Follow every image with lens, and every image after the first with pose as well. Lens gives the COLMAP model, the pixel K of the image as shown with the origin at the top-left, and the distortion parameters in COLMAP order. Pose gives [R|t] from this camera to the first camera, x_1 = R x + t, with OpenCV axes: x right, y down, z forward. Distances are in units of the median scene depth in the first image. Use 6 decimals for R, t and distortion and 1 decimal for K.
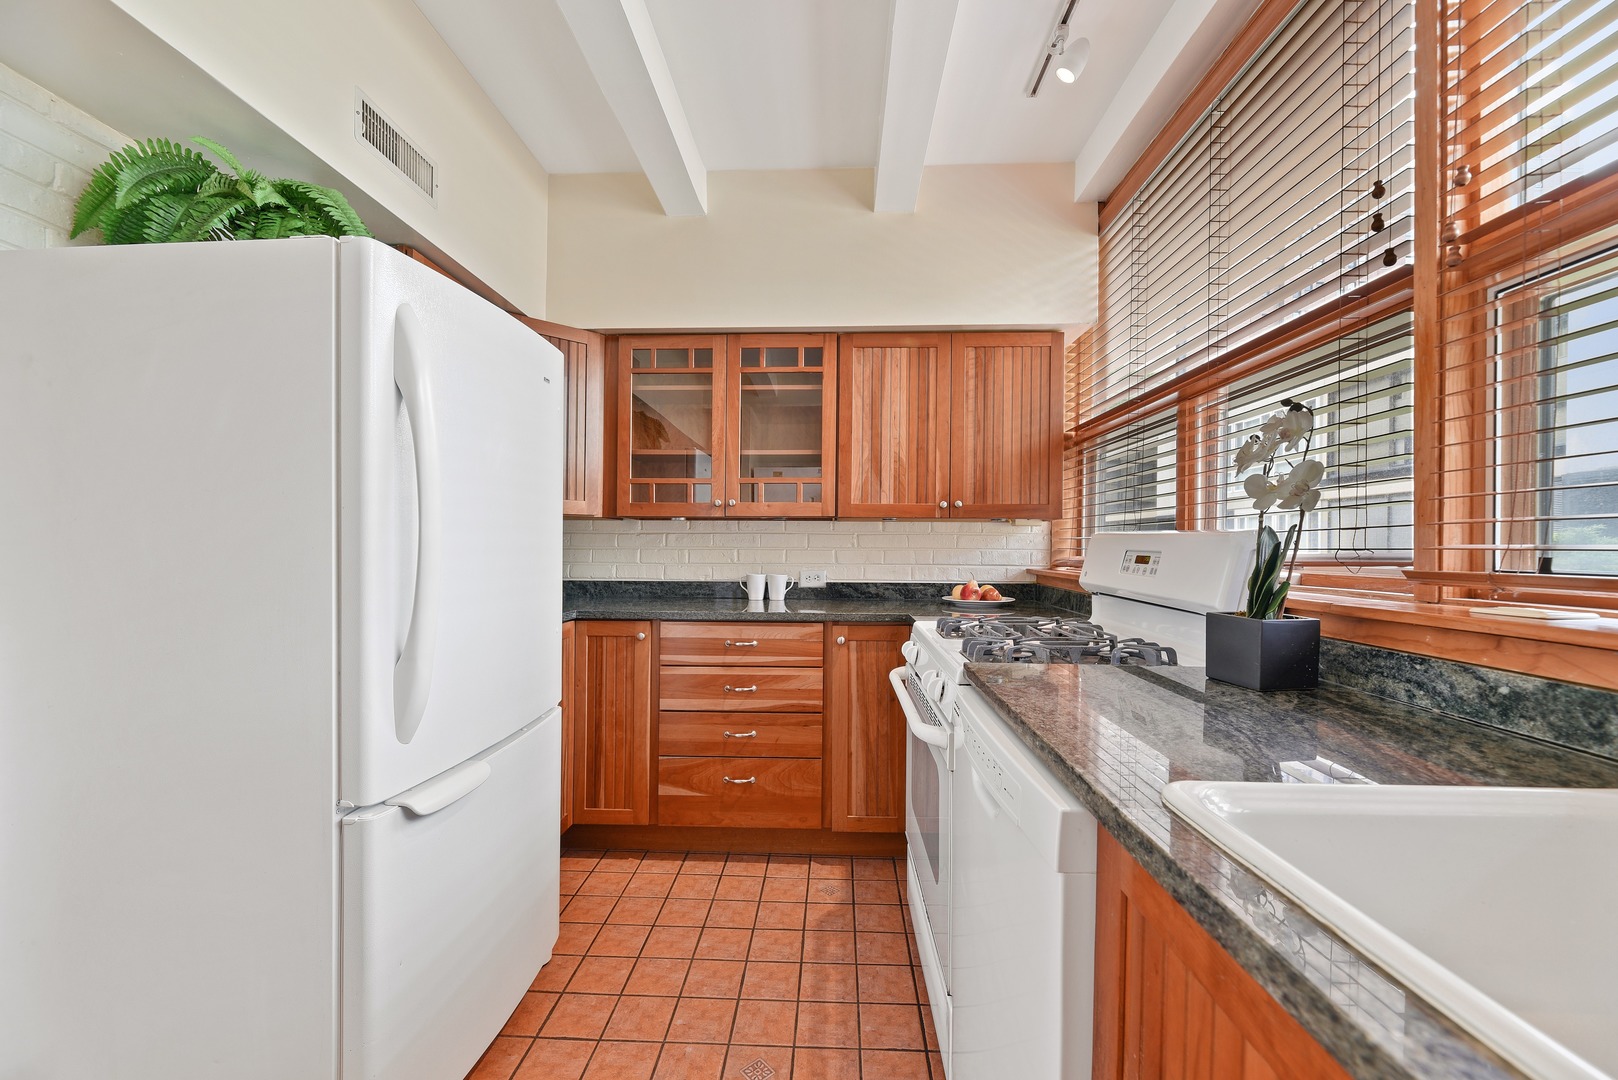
lens RADIAL K [[672.0, 0, 808.1], [0, 672.0, 546.0], [0, 0, 1]] dist [0.009799, -0.000936]
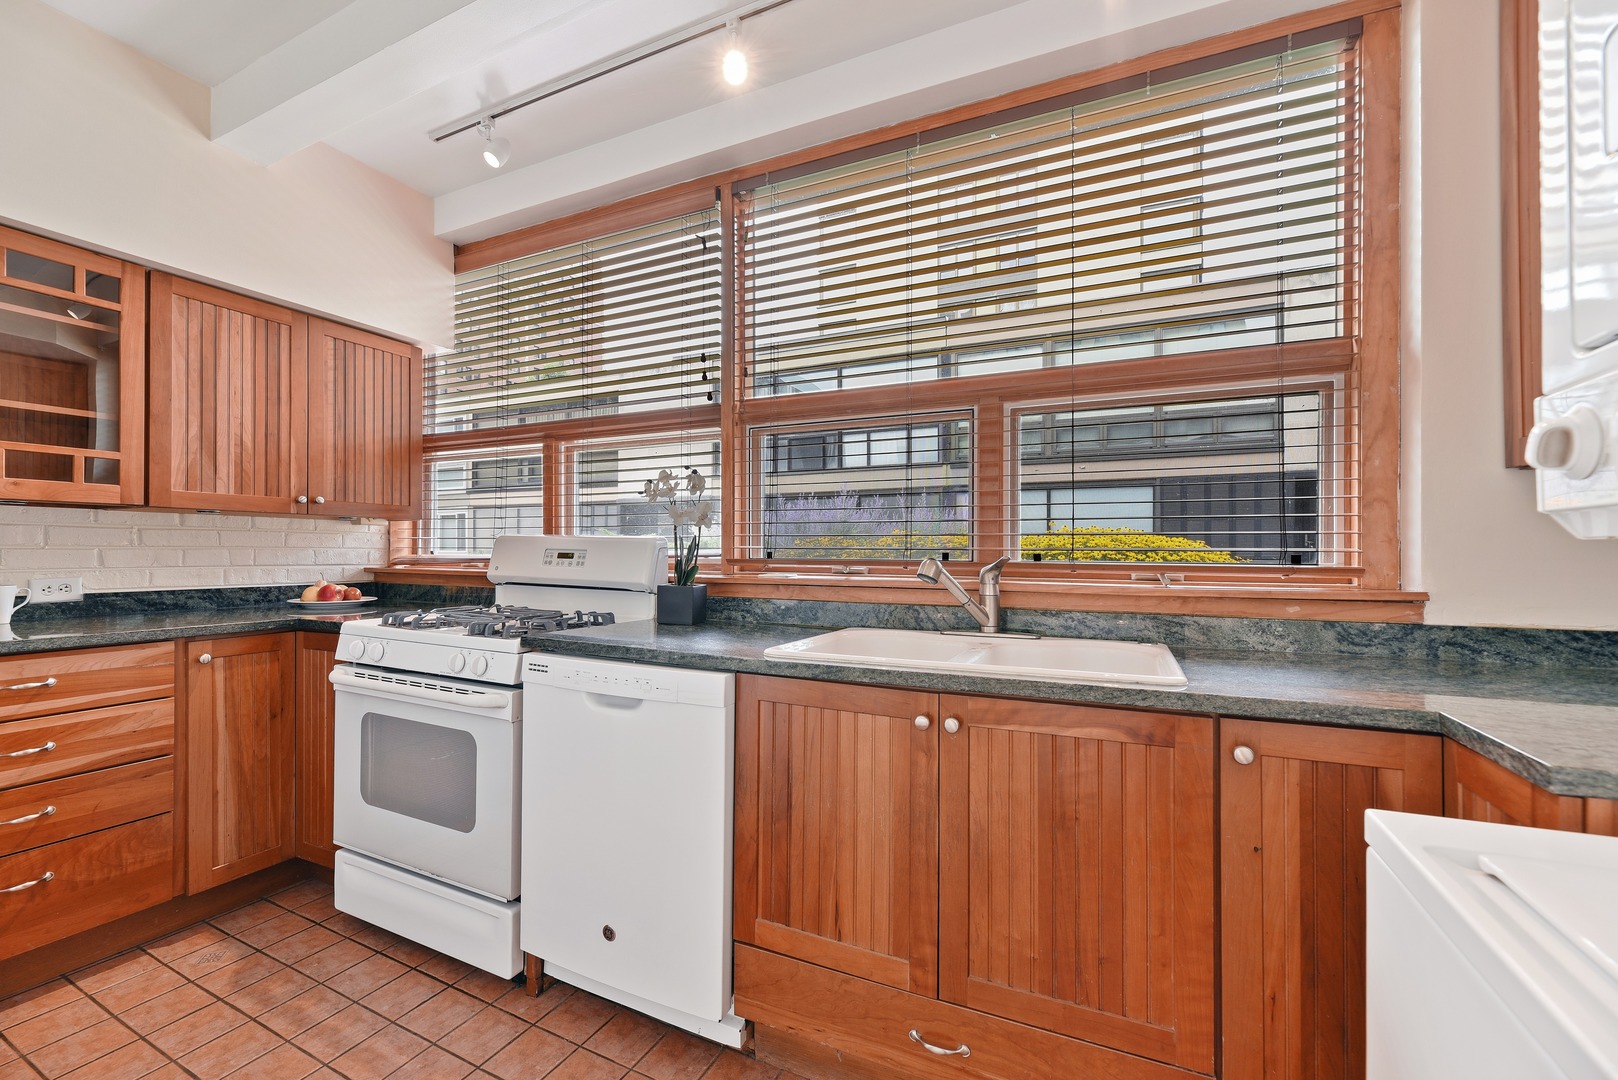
lens RADIAL K [[672.0, 0, 810.5], [0, 672.0, 545.7], [0, 0, 1]] dist [0.009799, -0.000936]
pose [[0.398205, 0.003643, 0.917289, -0.372830], [-0.004645, 0.999987, -0.001955, 0.000249], [-0.917285, -0.003482, 0.398217, -0.009430]]
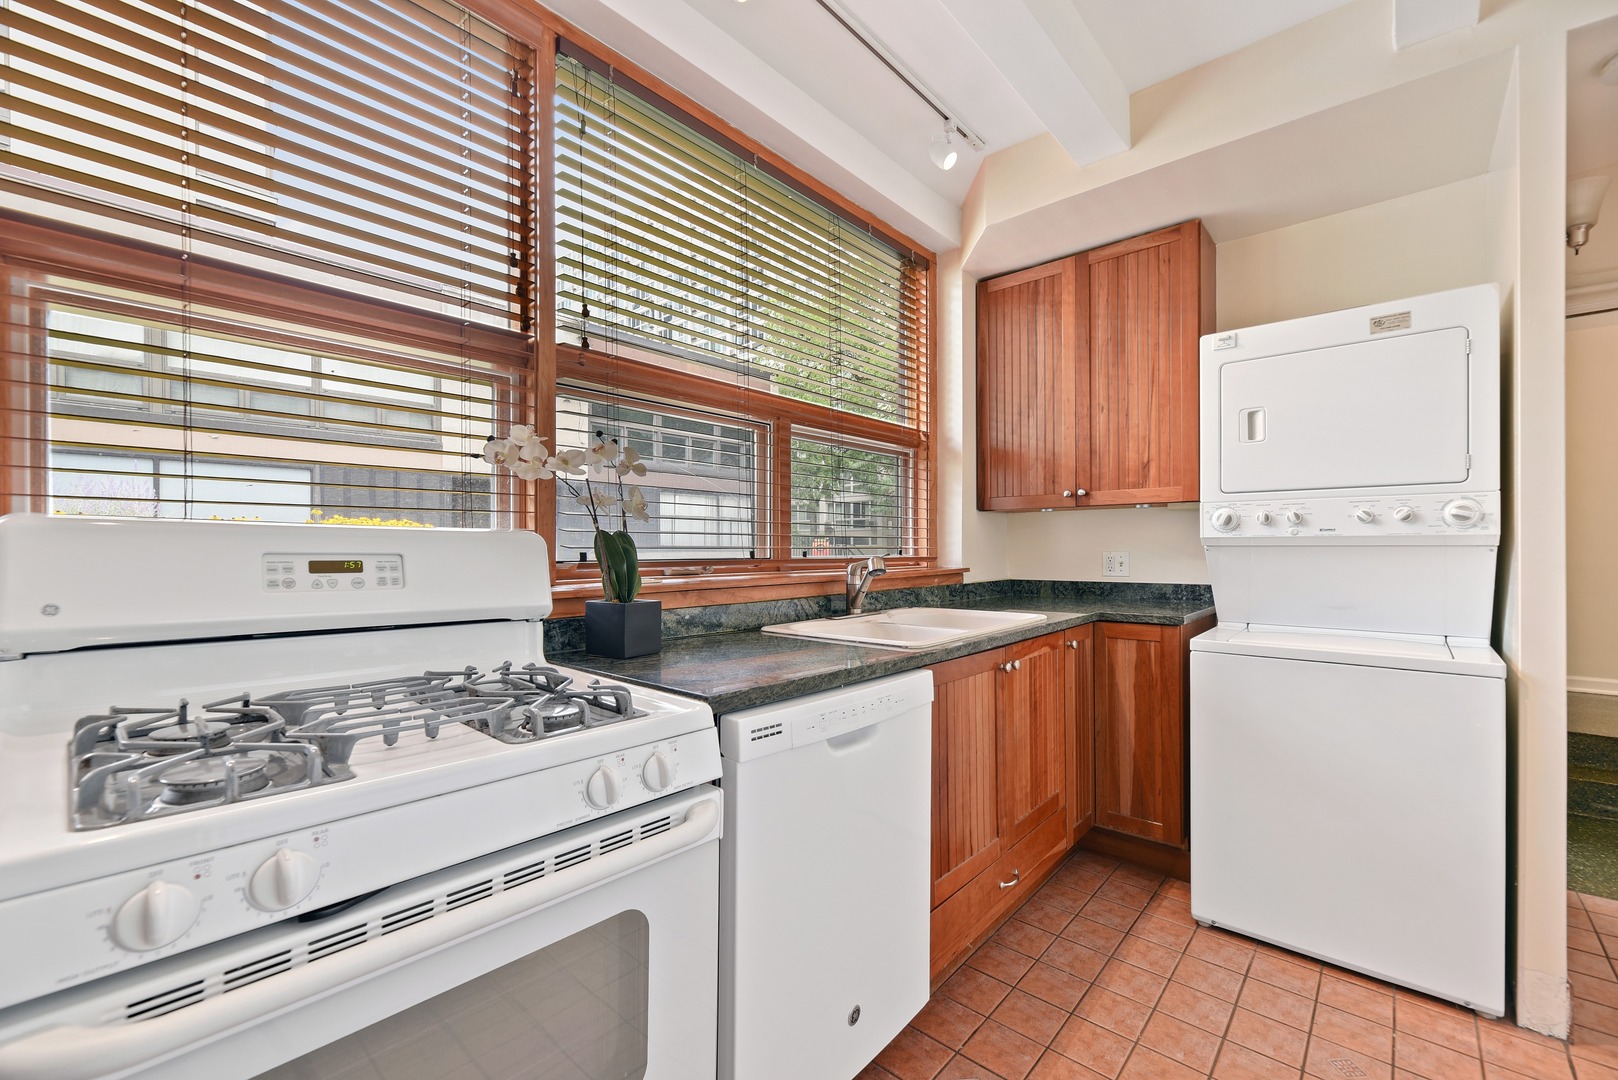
lens RADIAL K [[672.0, 0, 818.3], [0, 672.0, 545.6], [0, 0, 1]] dist [0.009799, -0.000936]
pose [[-0.774510, -0.008263, 0.632508, -0.187680], [-0.008258, 0.999962, 0.002951, -0.004032], [-0.632508, -0.002938, -0.774548, 0.783722]]
